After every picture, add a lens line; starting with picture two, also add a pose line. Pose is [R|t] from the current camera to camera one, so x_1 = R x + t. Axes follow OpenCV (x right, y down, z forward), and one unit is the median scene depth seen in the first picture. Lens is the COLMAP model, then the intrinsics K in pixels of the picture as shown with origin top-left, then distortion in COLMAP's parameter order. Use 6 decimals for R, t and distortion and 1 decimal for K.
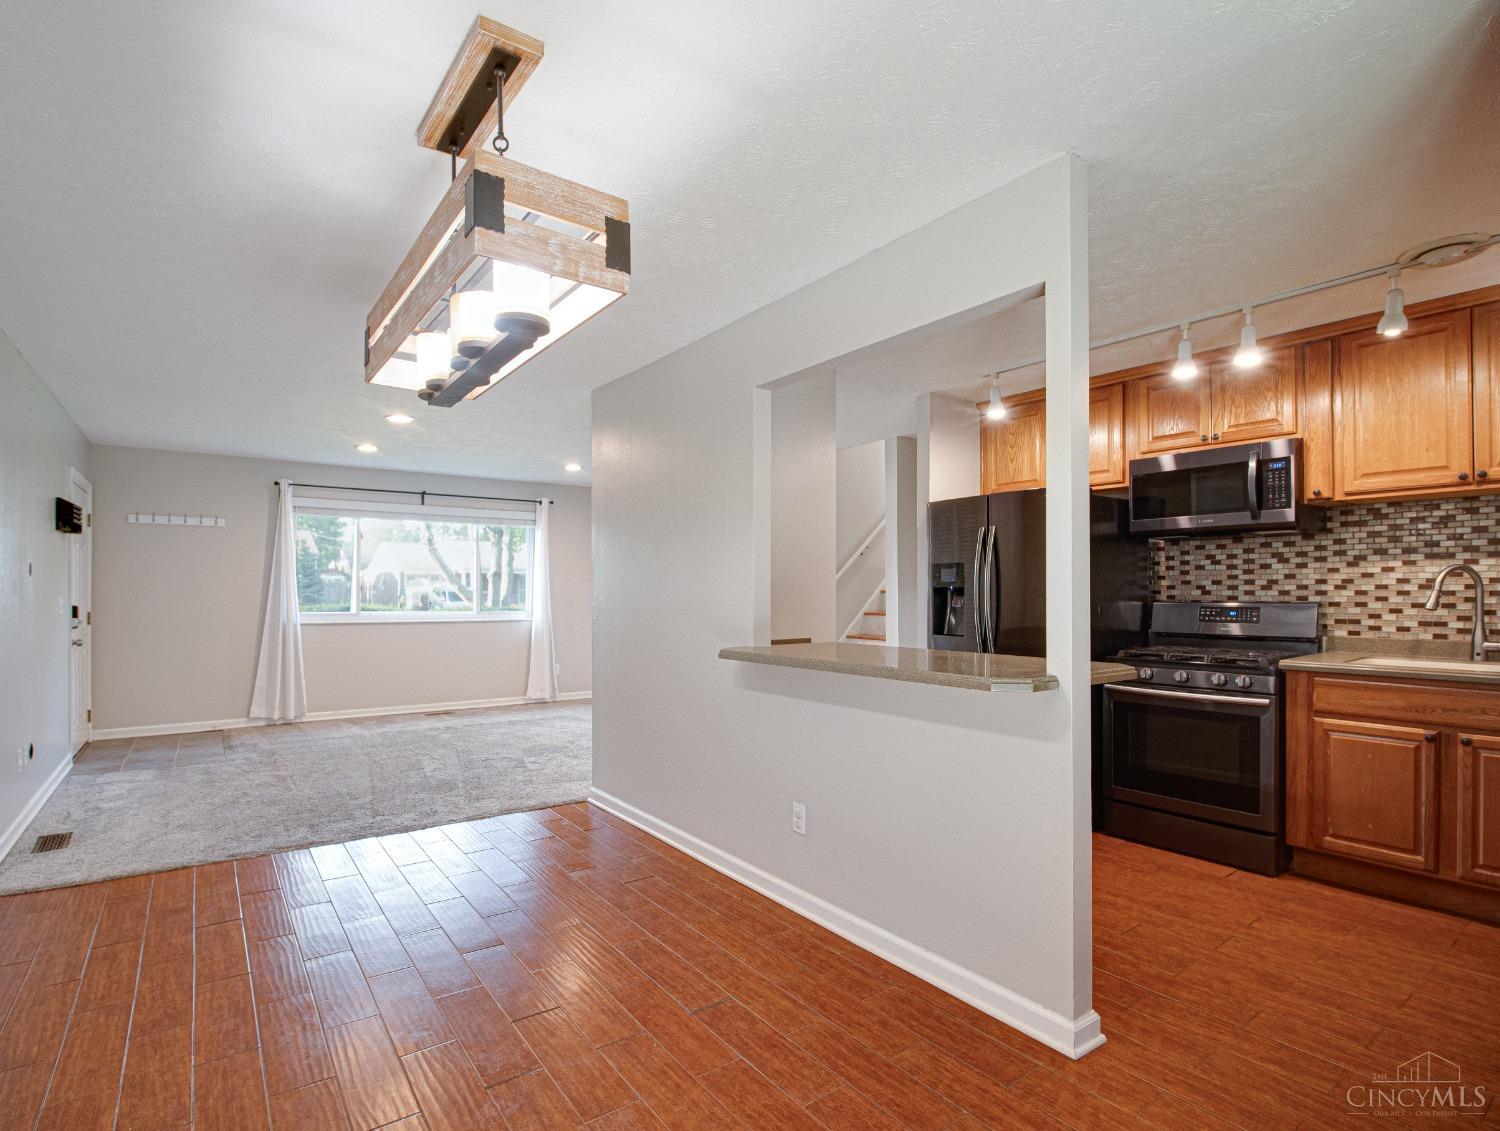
lens RADIAL K [[739.5, 0, 748.0], [0, 739.5, 576.8], [0, 0, 1]] dist [-0.016817, -0.001933]
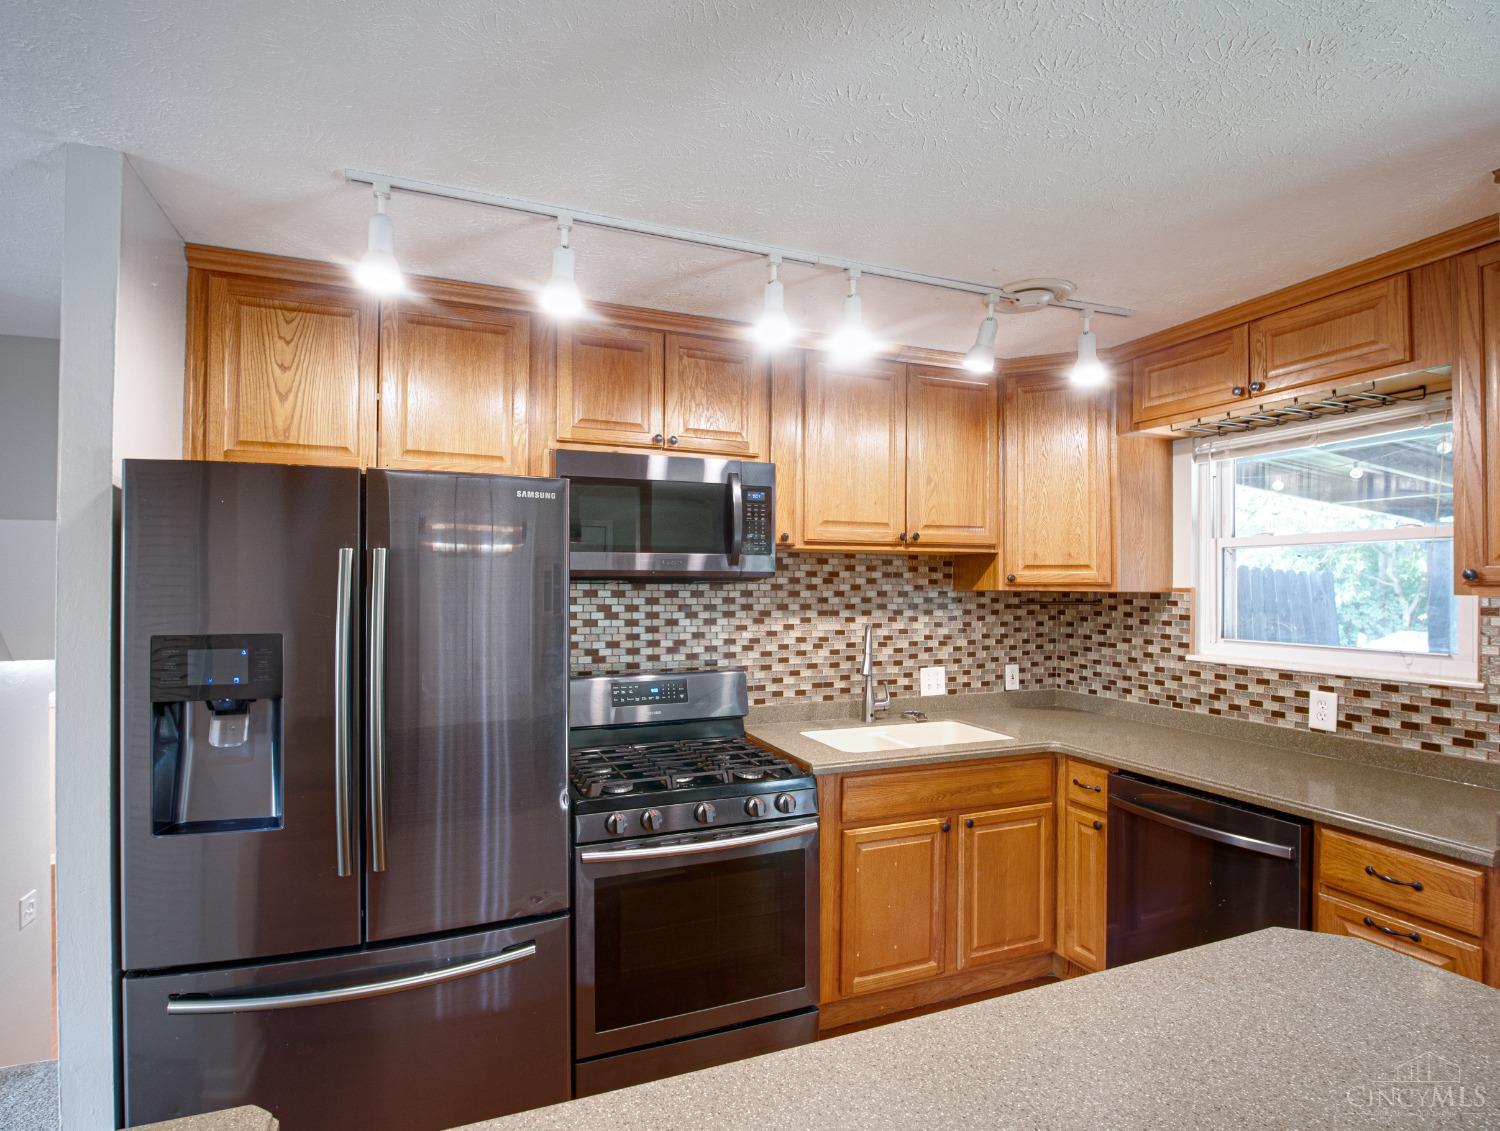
lens RADIAL K [[739.5, 0, 745.8], [0, 739.5, 581.0], [0, 0, 1]] dist [-0.016817, -0.001933]
pose [[0.268905, 0.011896, 0.963093, -0.010915], [-0.018117, 0.999809, -0.007291, -0.057459], [-0.962996, -0.015487, 0.269069, 0.785250]]
